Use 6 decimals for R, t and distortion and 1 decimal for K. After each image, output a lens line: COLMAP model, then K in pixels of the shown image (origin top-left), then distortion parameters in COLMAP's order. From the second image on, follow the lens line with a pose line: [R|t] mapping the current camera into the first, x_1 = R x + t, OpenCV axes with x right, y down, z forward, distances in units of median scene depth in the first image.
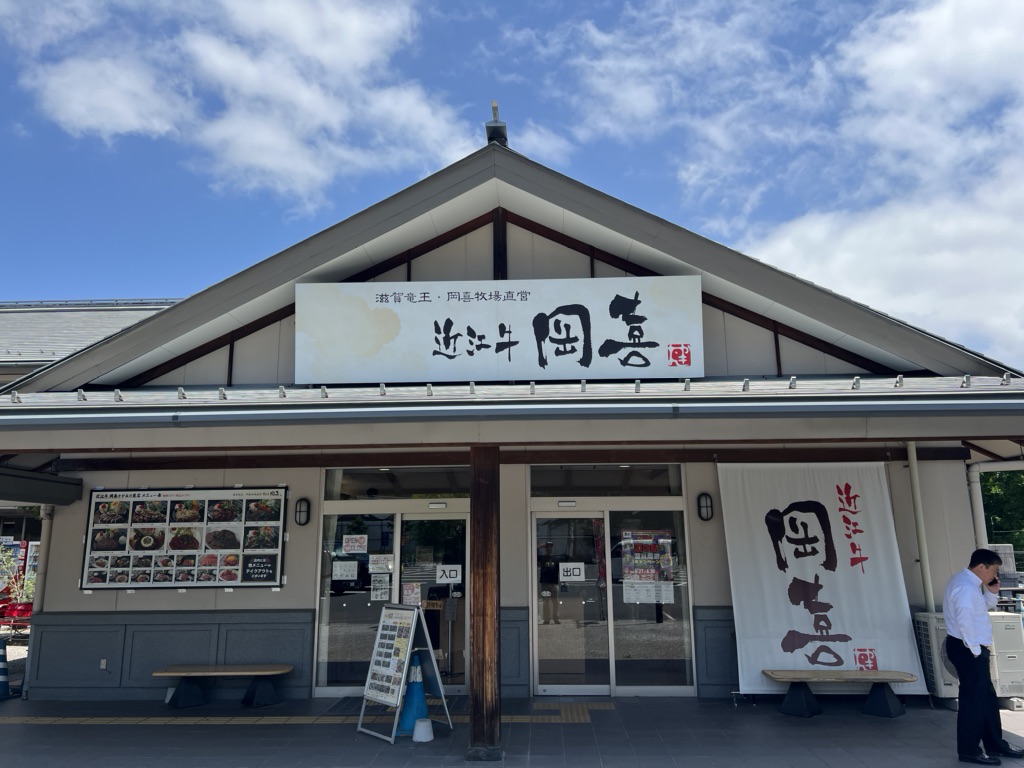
lens RADIAL K [[772.8, 0, 515.3], [0, 772.8, 384.0], [0, 0, 1]] dist [0.070142, -0.044695]
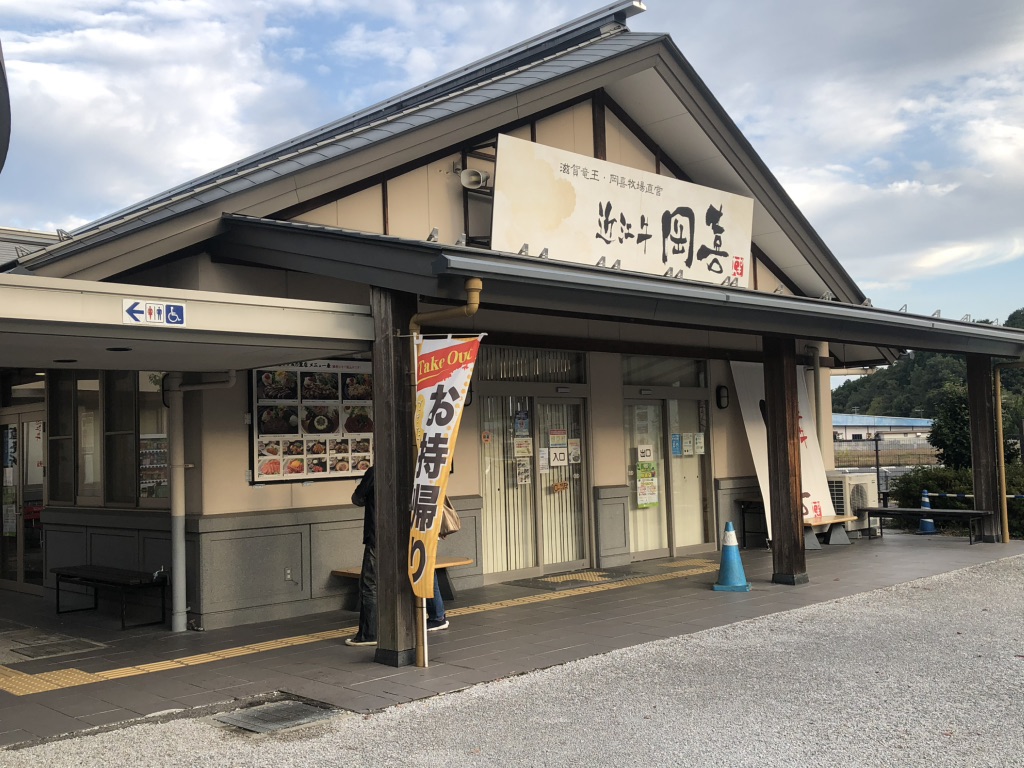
lens RADIAL K [[1044.2, 0, 507.6], [0, 1044.2, 384.9], [0, 0, 1]] dist [0.094511, 0.000000]
pose [[0.688157, 0.030643, 0.724915, -1.130971], [-0.132583, 0.987596, 0.084114, 0.049726], [-0.713345, -0.153995, 0.683684, 0.148765]]
